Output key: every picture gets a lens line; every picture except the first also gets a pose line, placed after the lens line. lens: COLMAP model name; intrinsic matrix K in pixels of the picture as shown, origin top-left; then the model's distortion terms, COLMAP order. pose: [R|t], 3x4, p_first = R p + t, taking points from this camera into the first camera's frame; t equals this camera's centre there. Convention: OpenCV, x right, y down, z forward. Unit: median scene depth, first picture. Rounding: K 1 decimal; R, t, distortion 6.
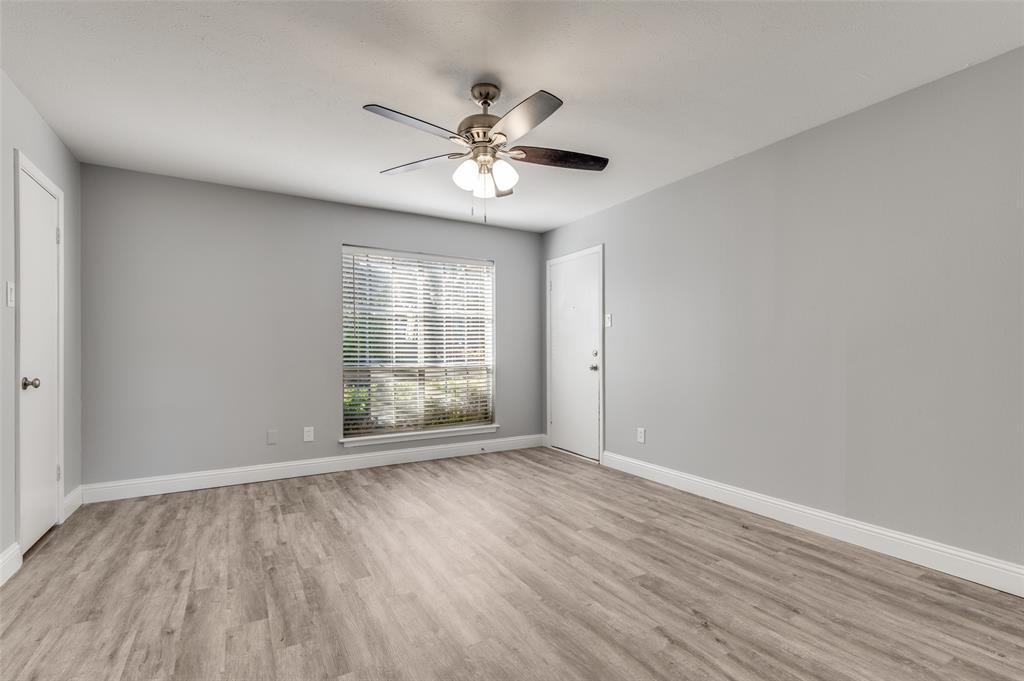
lens RADIAL K [[463.9, 0, 515.2], [0, 463.9, 330.3], [0, 0, 1]] dist [0.034749, -0.022504]
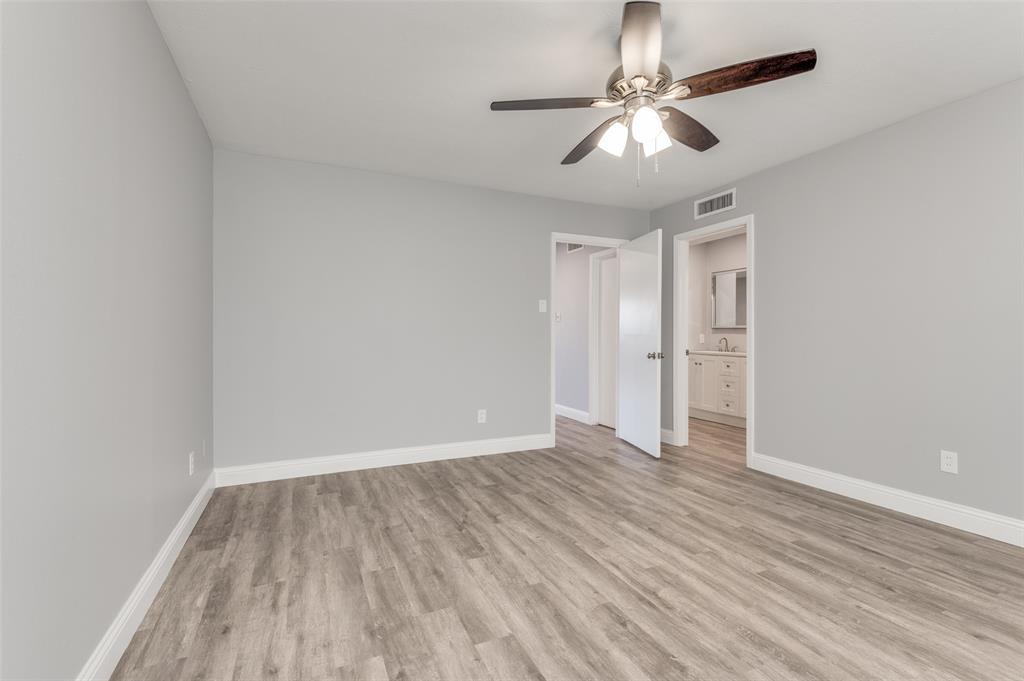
lens RADIAL K [[463.9, 0, 515.2], [0, 463.9, 330.3], [0, 0, 1]] dist [0.034749, -0.022504]
pose [[-0.994952, 0.001357, 0.100344, 0.084330], [-0.004612, 0.998234, -0.059228, 0.096786], [-0.100248, -0.059392, -0.993188, 2.109581]]
